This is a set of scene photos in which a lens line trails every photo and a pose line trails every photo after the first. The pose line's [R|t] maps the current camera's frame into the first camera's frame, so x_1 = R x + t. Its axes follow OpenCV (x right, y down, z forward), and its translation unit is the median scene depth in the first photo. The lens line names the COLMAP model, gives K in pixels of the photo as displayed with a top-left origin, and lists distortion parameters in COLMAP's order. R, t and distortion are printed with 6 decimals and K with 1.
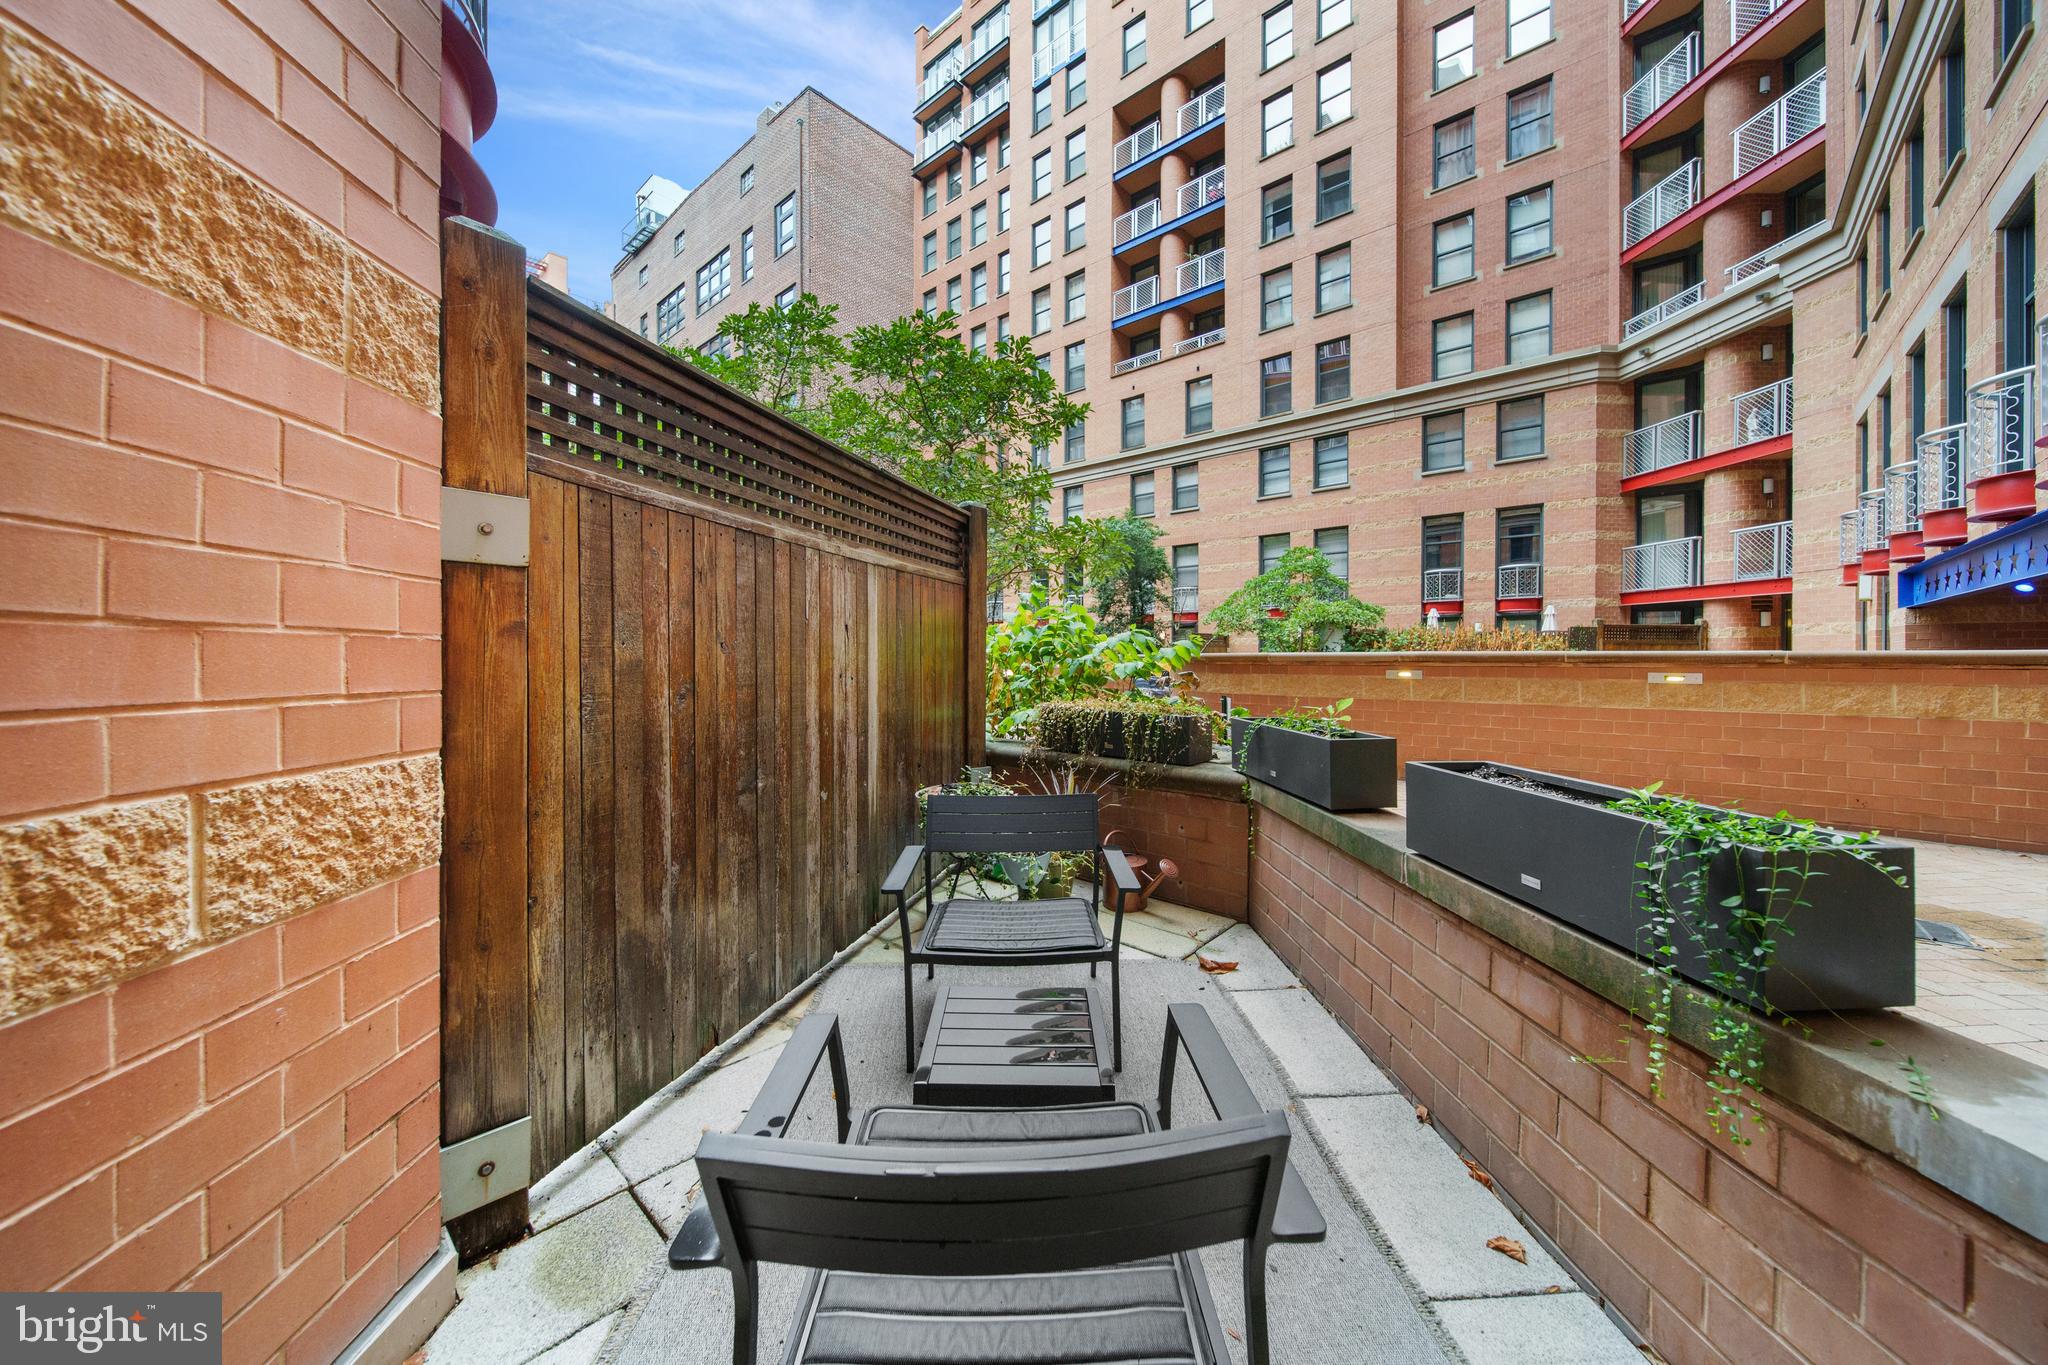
lens RADIAL K [[745.0, 0, 1024.5], [0, 745.0, 654.7], [0, 0, 1]] dist [-0.000551, -0.000149]
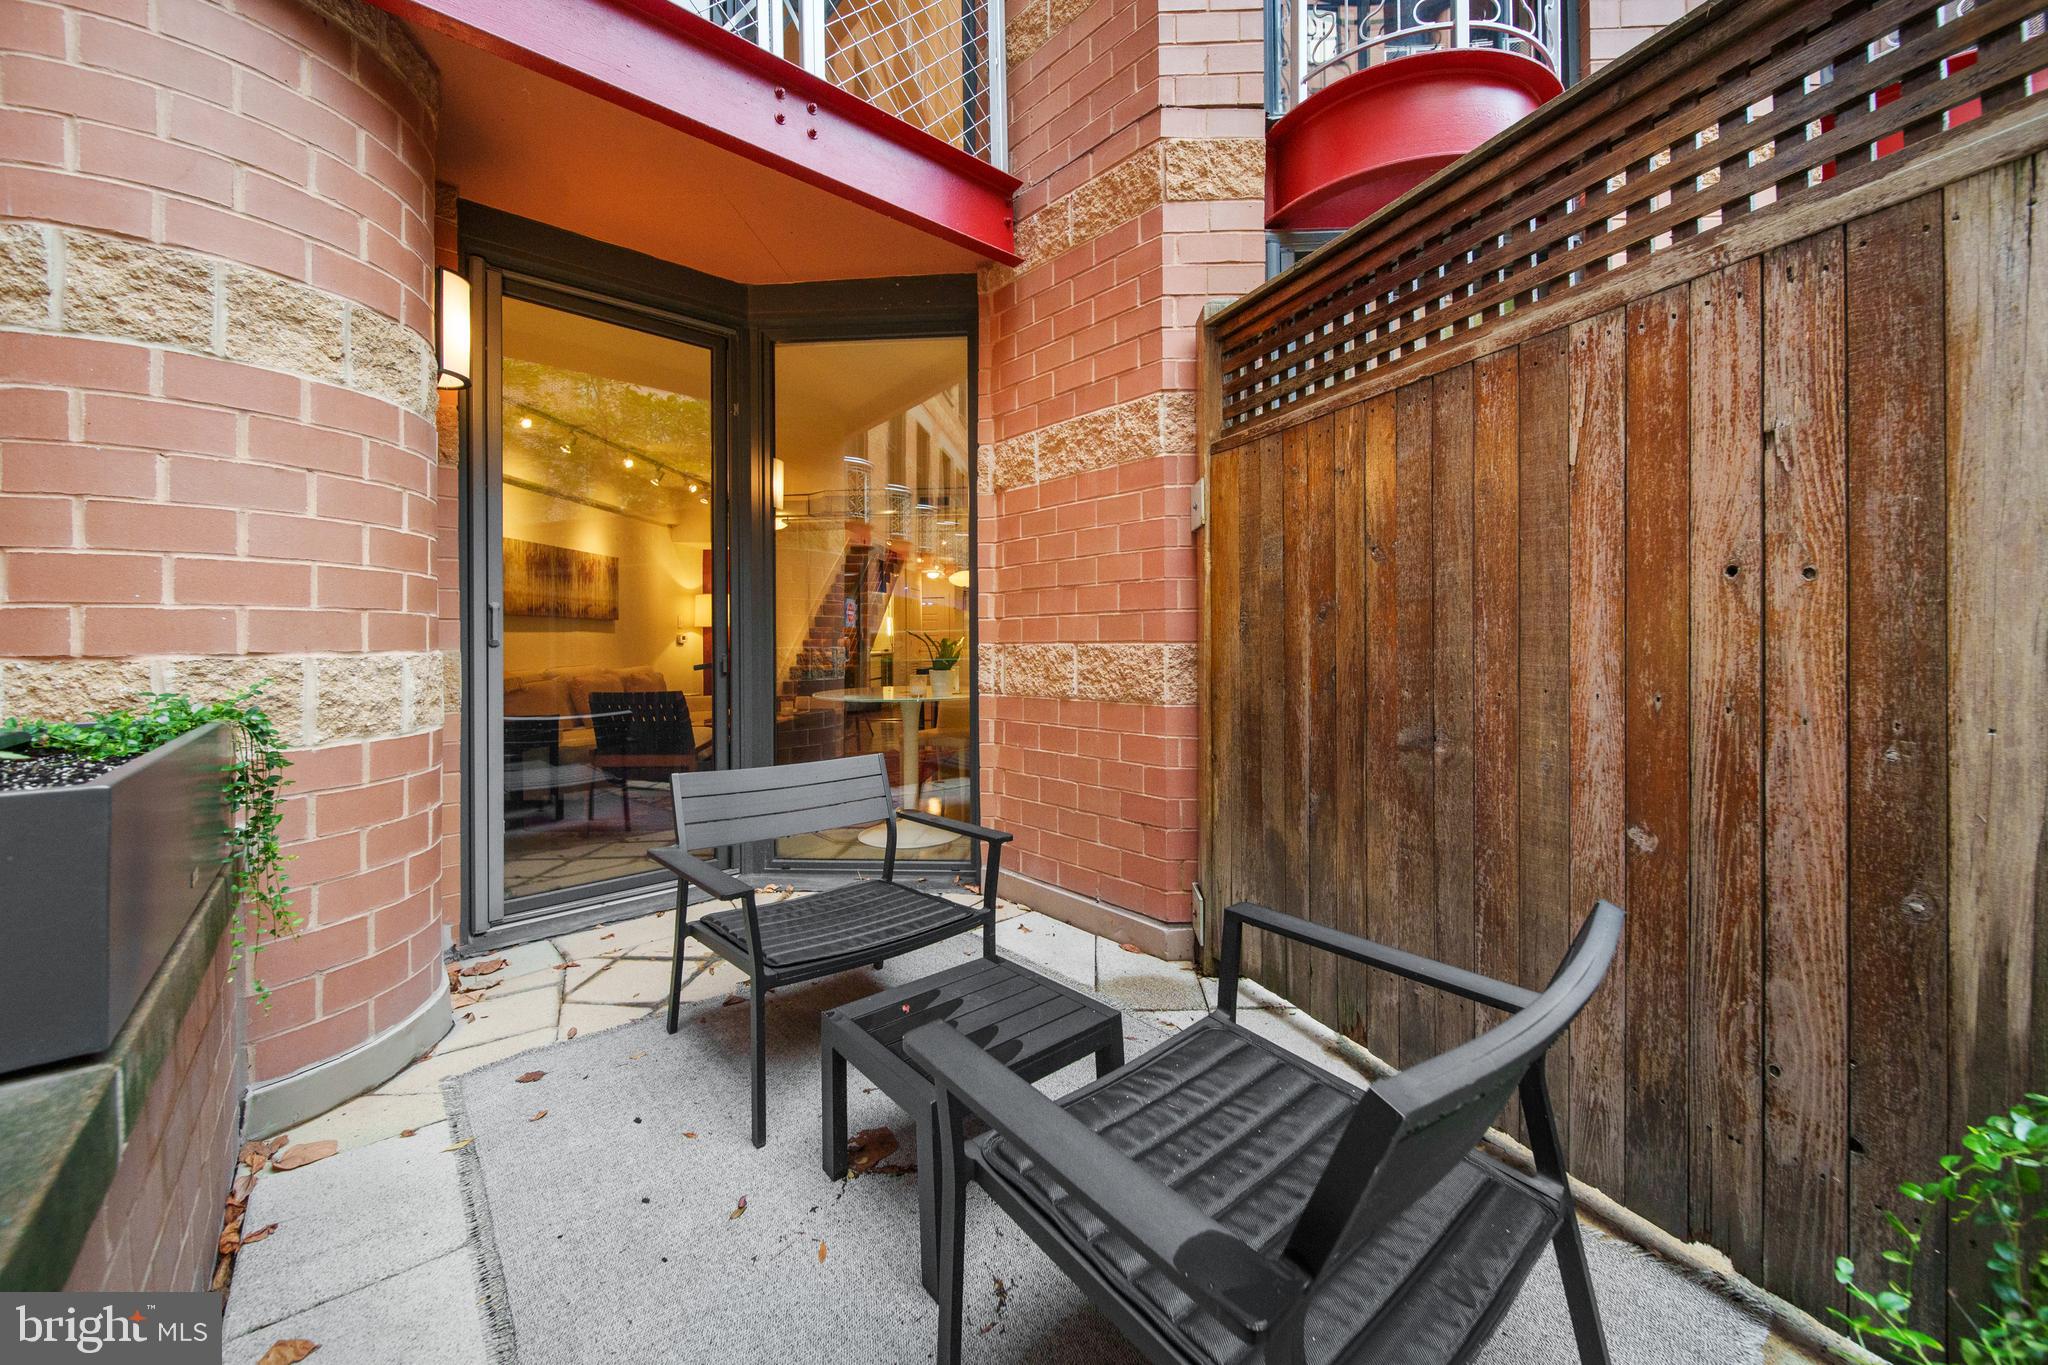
lens RADIAL K [[745.0, 0, 1024.5], [0, 745.0, 654.7], [0, 0, 1]] dist [-0.000551, -0.000149]
pose [[-0.778491, 0.010339, -0.627570, 0.406031], [0.005313, 0.999937, 0.009883, 0.093797], [0.627633, 0.004360, -0.778497, 1.485471]]
